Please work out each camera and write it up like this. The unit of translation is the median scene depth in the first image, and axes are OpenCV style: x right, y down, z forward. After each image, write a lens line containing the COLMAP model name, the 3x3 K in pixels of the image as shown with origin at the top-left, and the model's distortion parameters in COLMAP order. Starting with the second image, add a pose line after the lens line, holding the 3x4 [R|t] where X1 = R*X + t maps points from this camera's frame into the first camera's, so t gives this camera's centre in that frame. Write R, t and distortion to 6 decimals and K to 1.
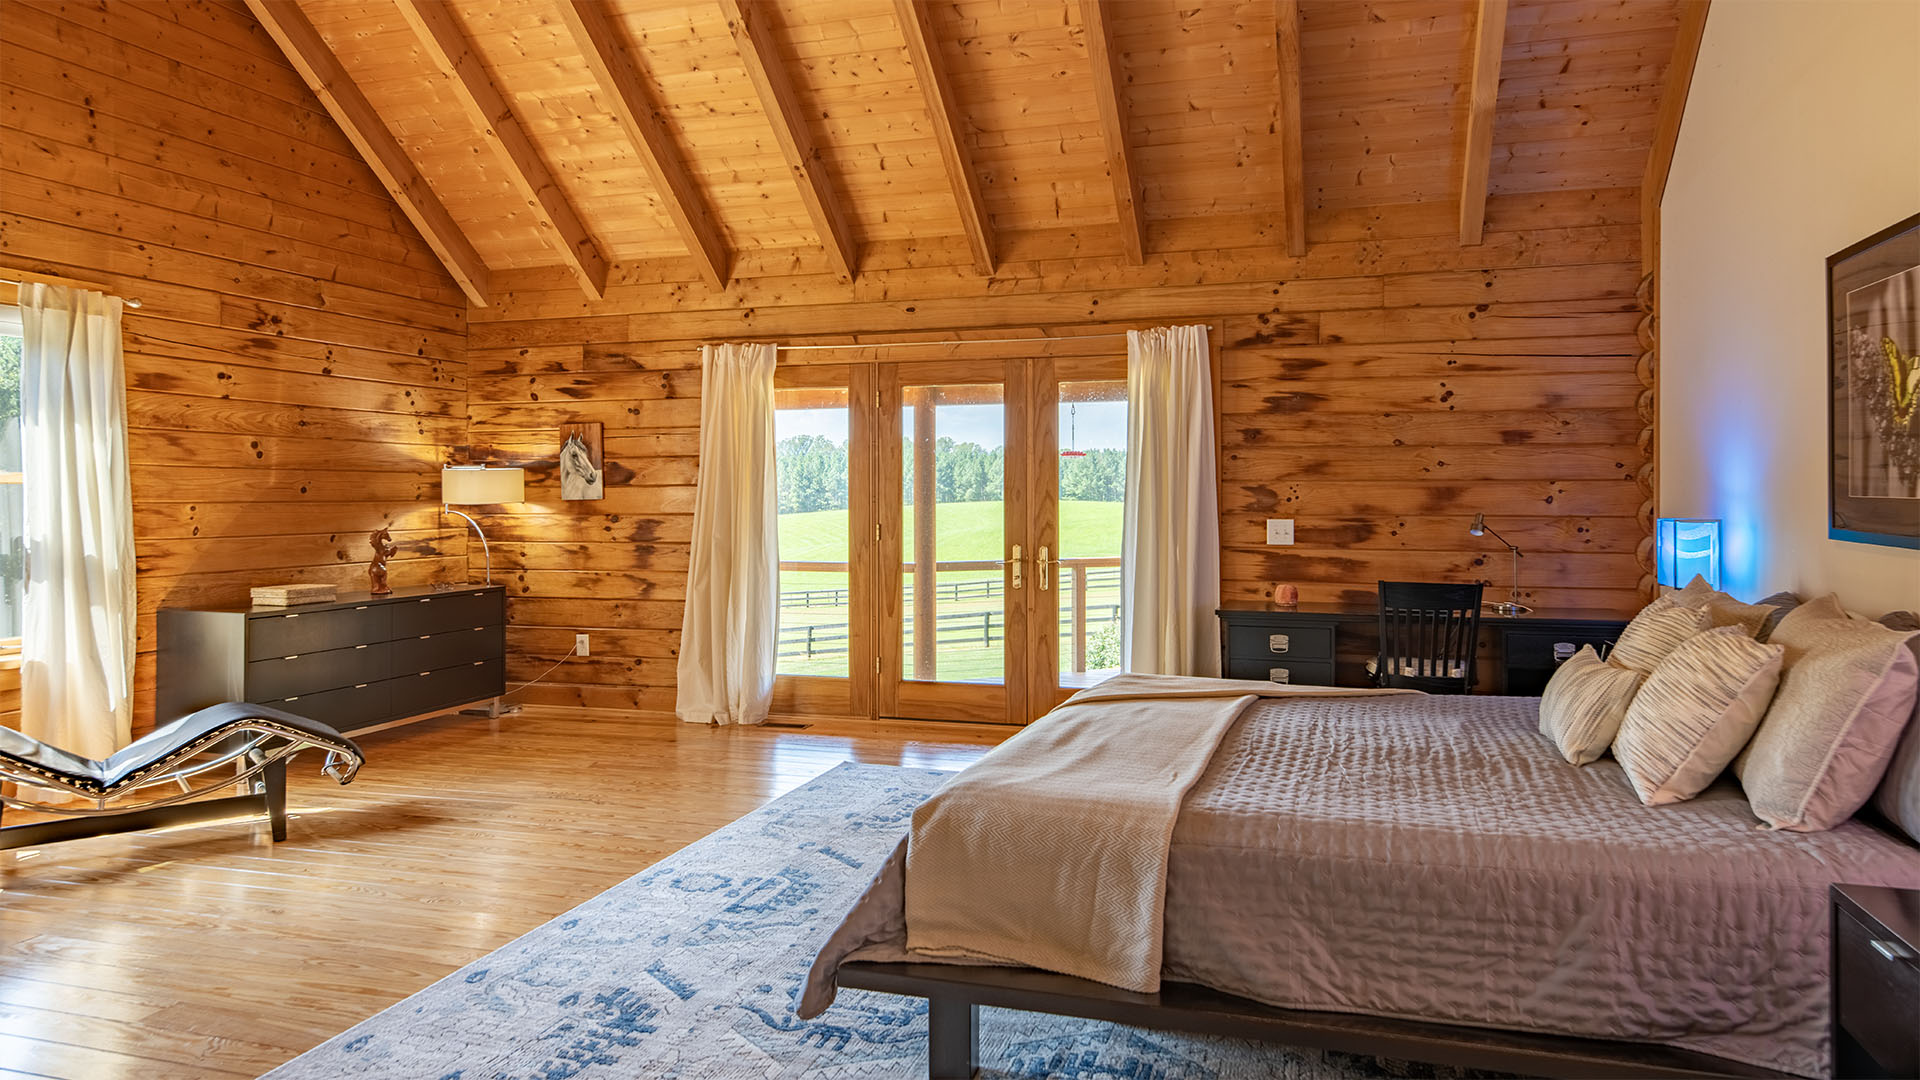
lens RADIAL K [[1237.5, 0, 970.2], [0, 1237.5, 499.8], [0, 0, 1]] dist [0.008712, -0.000216]
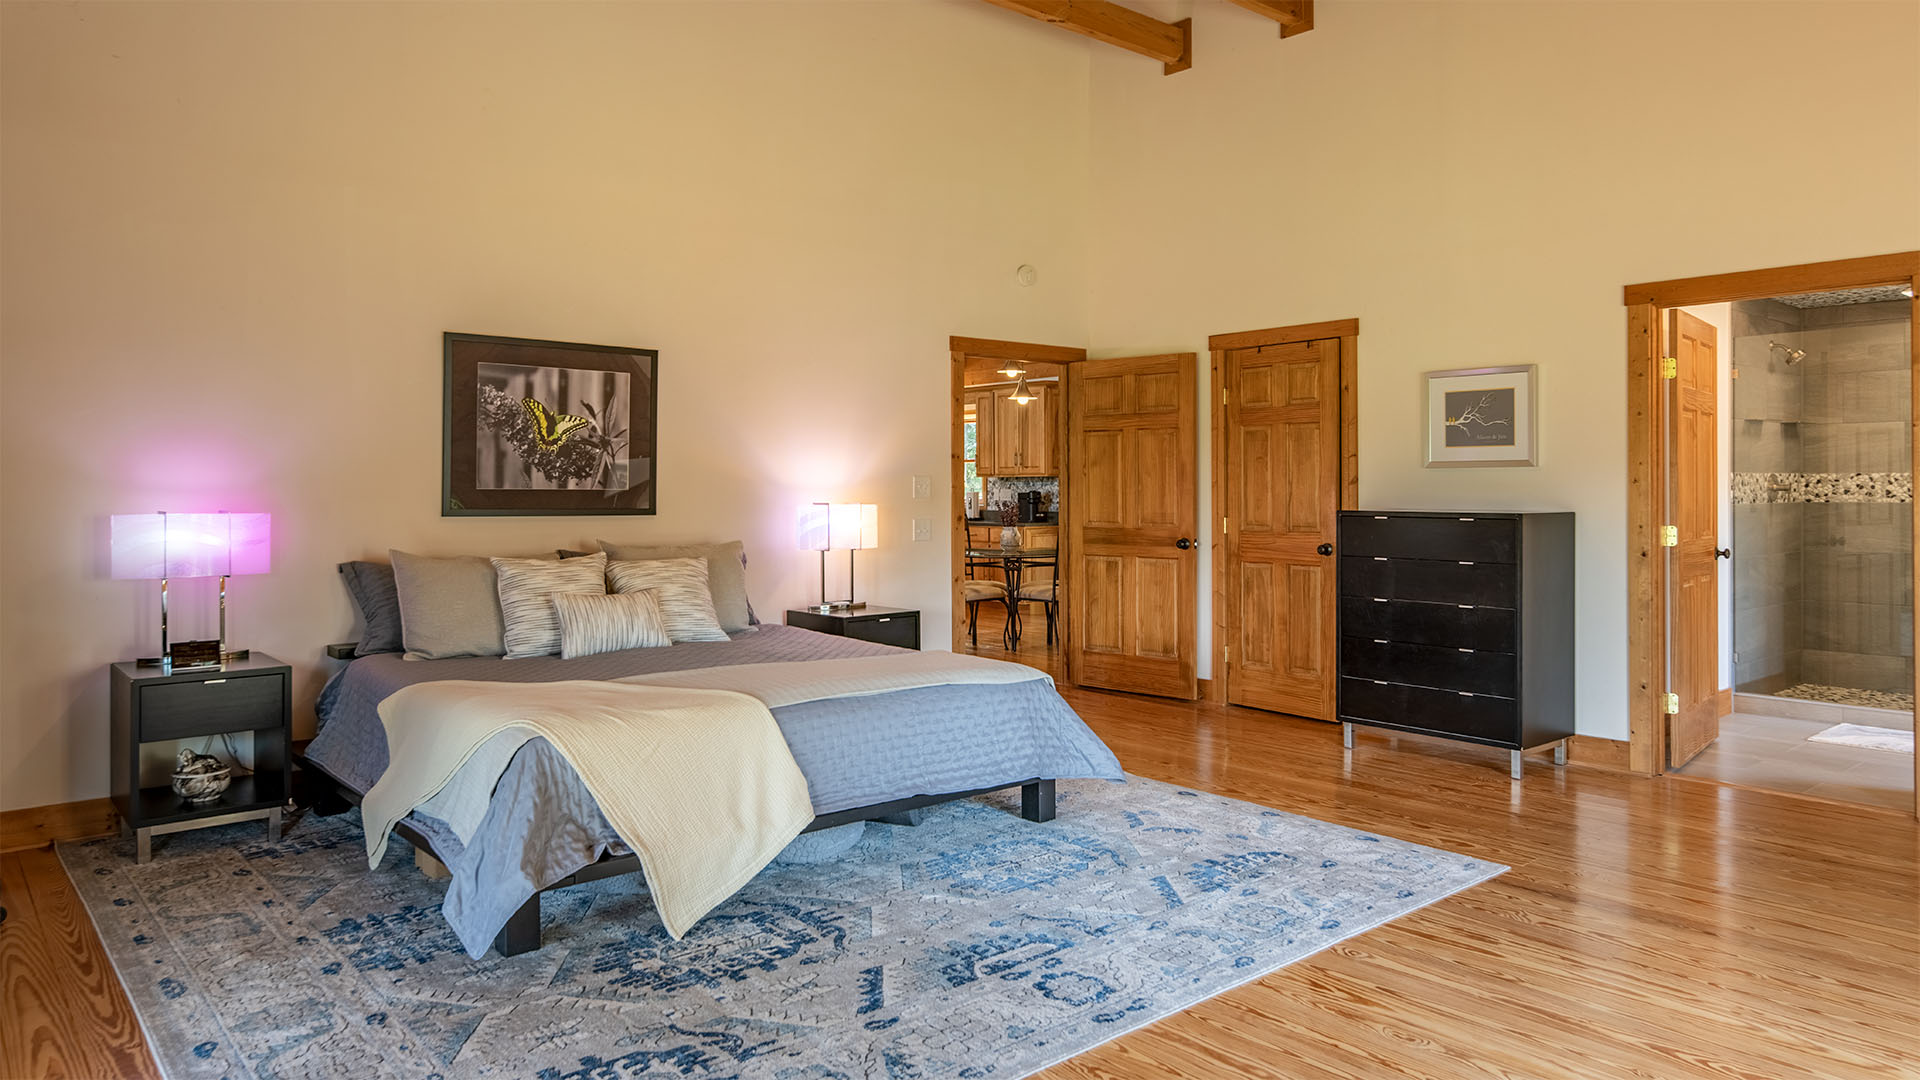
lens RADIAL K [[1237.5, 0, 969.5], [0, 1237.5, 495.2], [0, 0, 1]] dist [0.008712, -0.000216]
pose [[-0.848511, -0.000214, 0.529178, -0.368998], [0.005872, 0.999935, 0.009820, -0.003102], [-0.529146, 0.011440, -0.848454, 1.093336]]
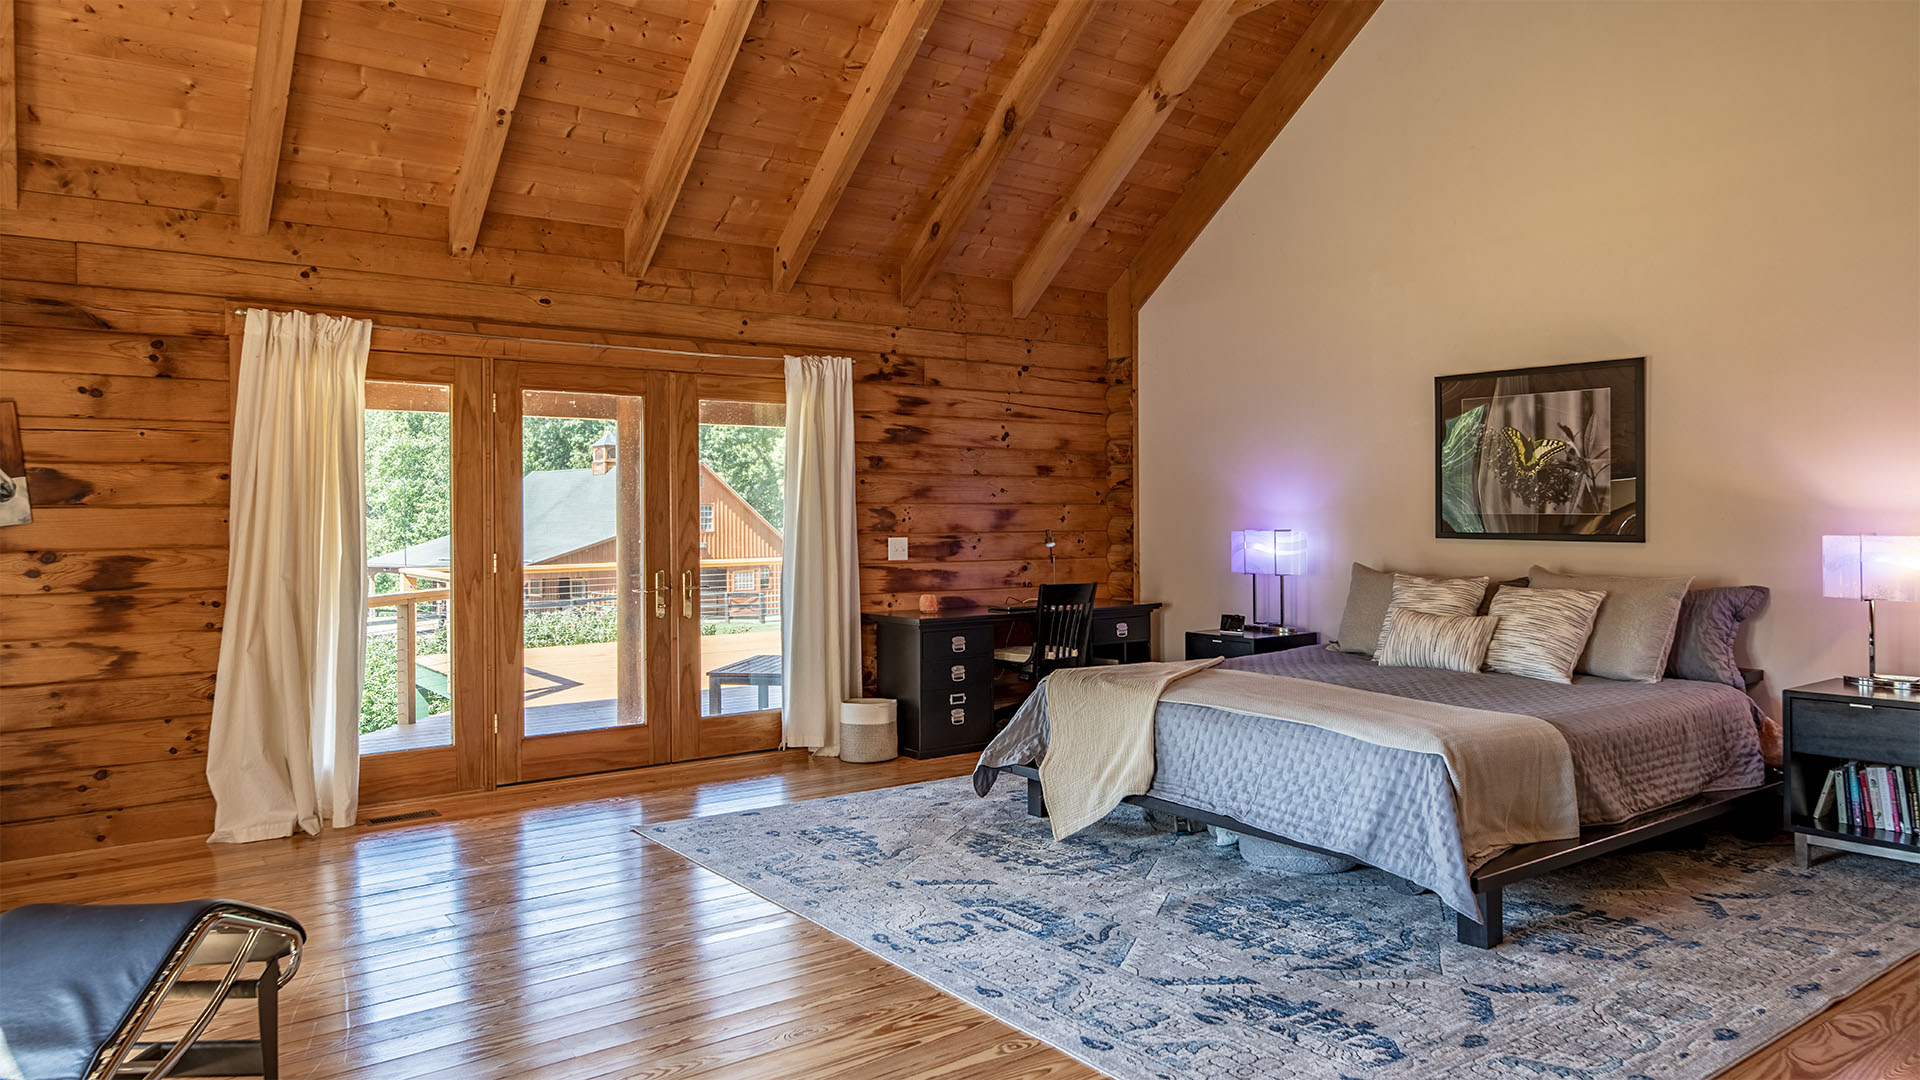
lens RADIAL K [[1237.5, 0, 967.9], [0, 1237.5, 521.5], [0, 0, 1]] dist [0.008712, -0.000216]
pose [[0.591109, -0.006096, 0.806568, -0.617461], [0.009111, 0.999958, 0.000880, 0.000580], [-0.806540, 0.006828, 0.591140, 0.281893]]
